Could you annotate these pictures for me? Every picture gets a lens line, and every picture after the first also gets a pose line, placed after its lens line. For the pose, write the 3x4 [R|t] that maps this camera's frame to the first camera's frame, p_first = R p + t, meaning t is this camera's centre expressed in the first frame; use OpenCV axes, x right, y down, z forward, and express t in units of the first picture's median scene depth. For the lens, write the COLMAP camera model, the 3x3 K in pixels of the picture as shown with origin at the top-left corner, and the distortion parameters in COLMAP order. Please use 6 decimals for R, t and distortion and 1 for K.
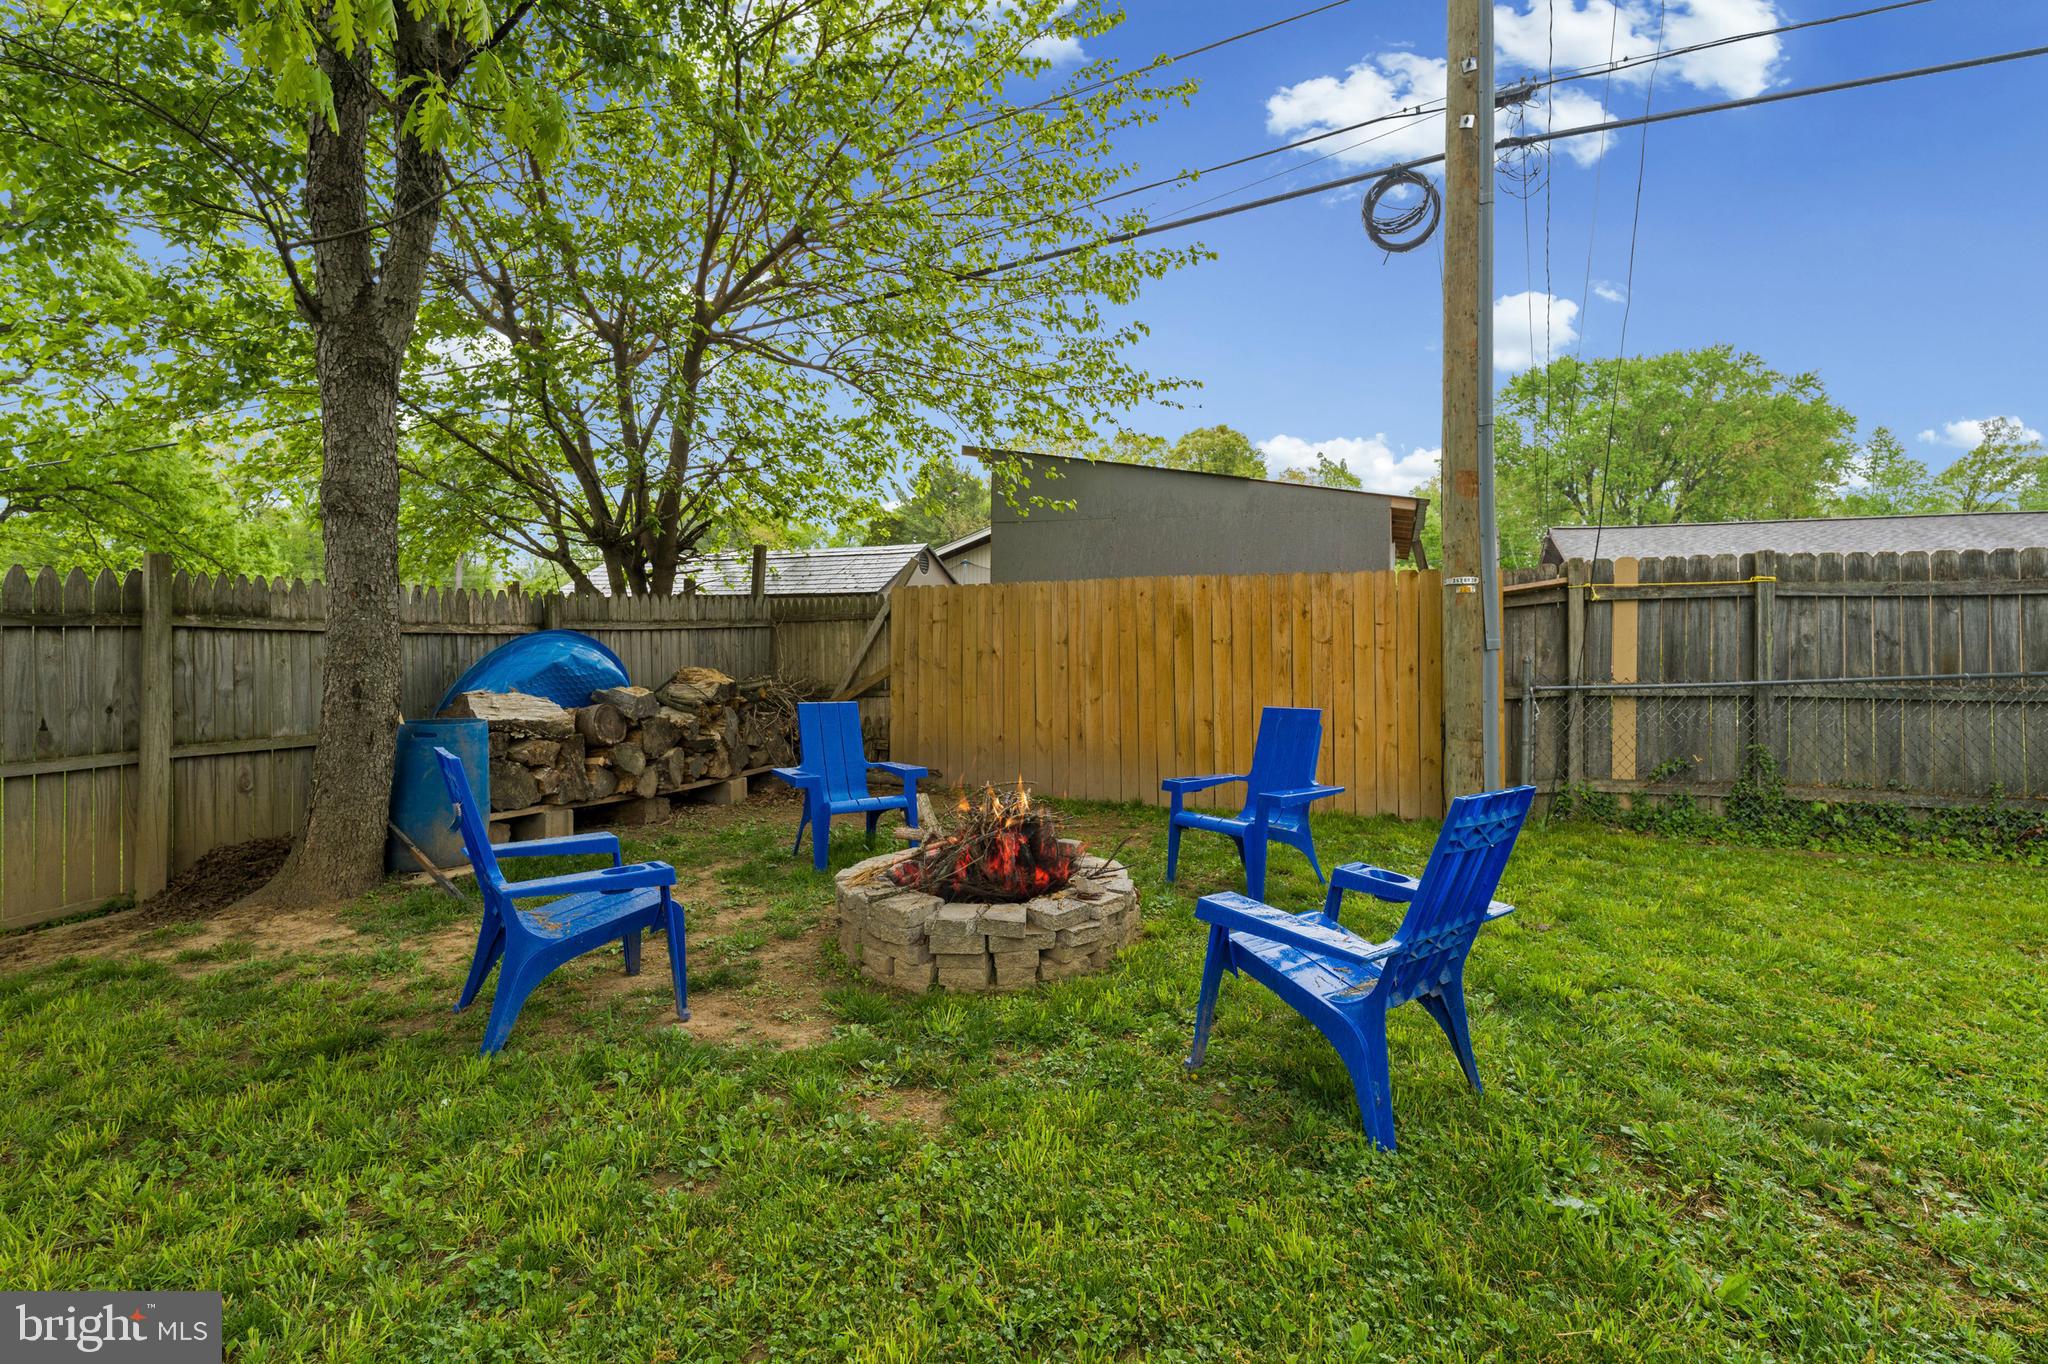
lens RADIAL K [[900.5, 0, 1026.3], [0, 900.5, 668.9], [0, 0, 1]] dist [-0.007846, -0.000313]
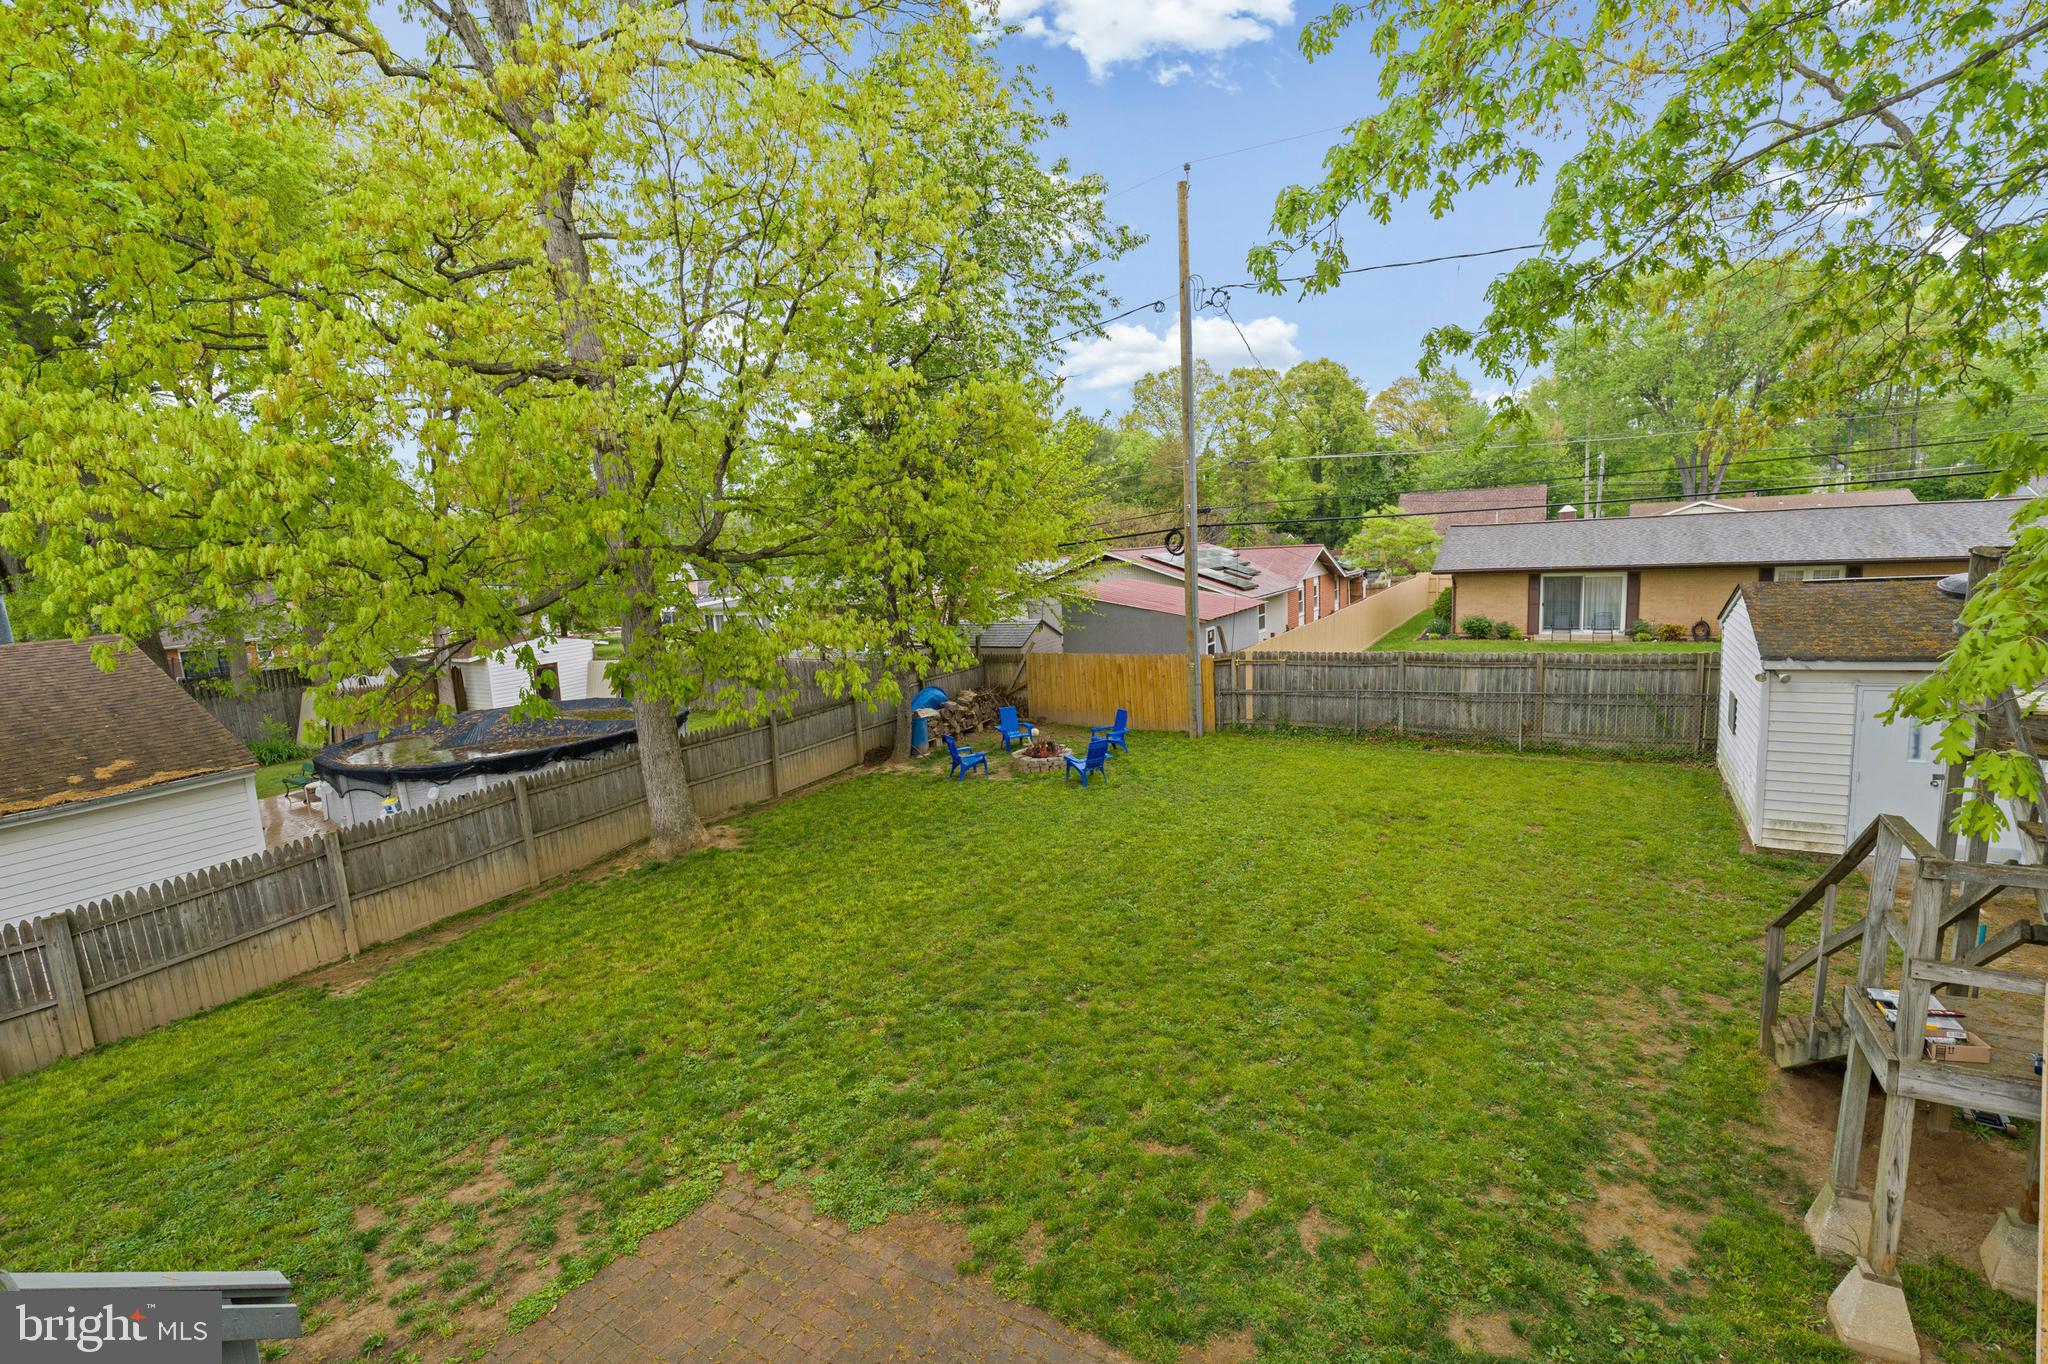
lens RADIAL K [[893.0, 0, 1029.1], [0, 893.0, 724.2], [0, 0, 1]] dist [0.000044, 0.000272]
pose [[0.981545, -0.027861, -0.189190, 0.521410], [0.064088, 0.980042, 0.188174, -0.540740], [0.180172, -0.196826, 0.963742, -2.355022]]
